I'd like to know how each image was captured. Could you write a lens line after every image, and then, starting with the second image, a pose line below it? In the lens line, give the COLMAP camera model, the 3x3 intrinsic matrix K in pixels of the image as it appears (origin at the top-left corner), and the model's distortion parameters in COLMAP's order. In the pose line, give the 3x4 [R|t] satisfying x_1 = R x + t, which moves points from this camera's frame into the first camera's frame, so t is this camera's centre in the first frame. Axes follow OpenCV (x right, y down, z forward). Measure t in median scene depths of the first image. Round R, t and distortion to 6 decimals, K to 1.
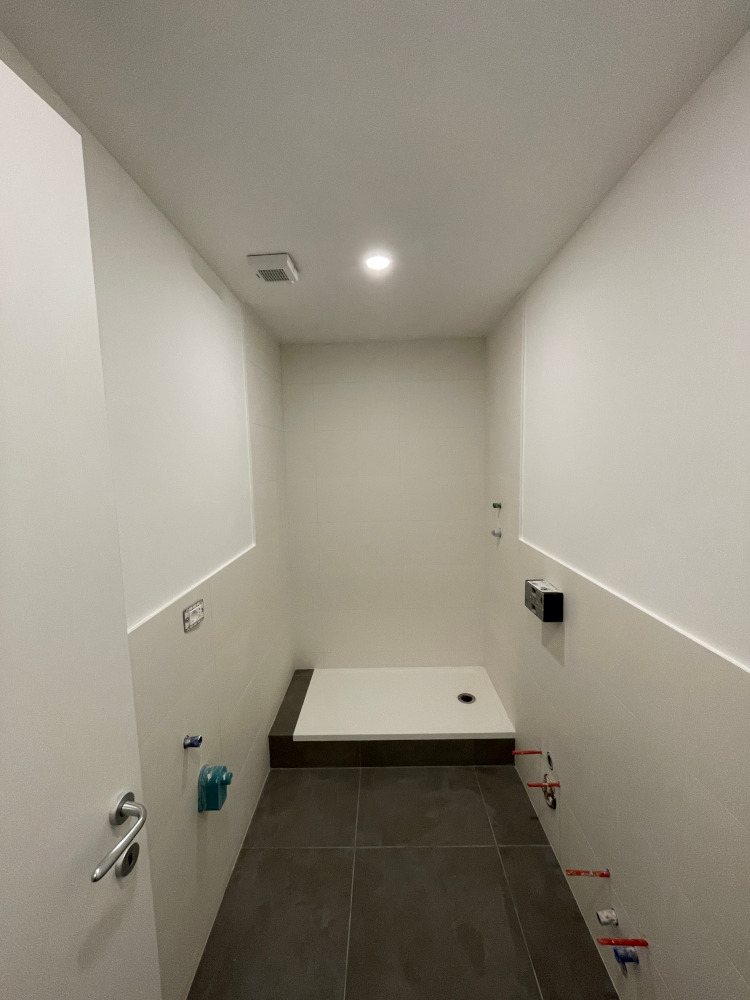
lens RADIAL K [[401.4, 0, 376.4], [0, 401.4, 502.4], [0, 0, 1]] dist [-0.002267, -0.000798]
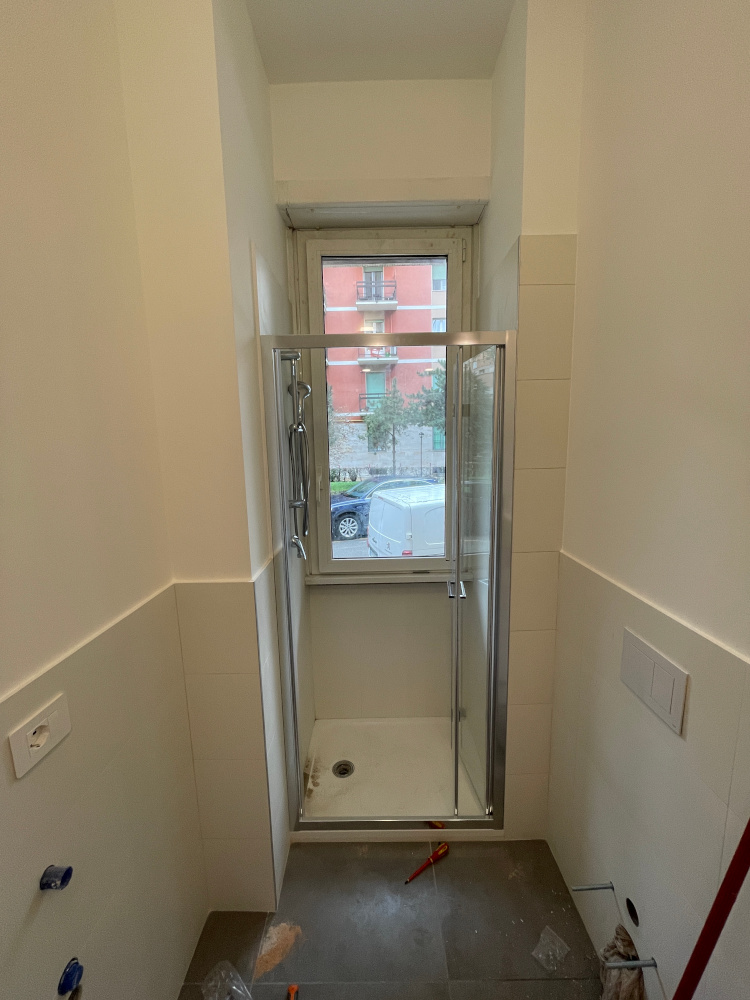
lens RADIAL K [[401.4, 0, 376.4], [0, 401.4, 502.4], [0, 0, 1]] dist [-0.002267, -0.000798]
pose [[0.999881, 0.000200, 0.015414, 0.003888], [-0.000766, 0.999324, 0.036760, -0.030246], [-0.015397, -0.036768, 0.999205, 0.270239]]
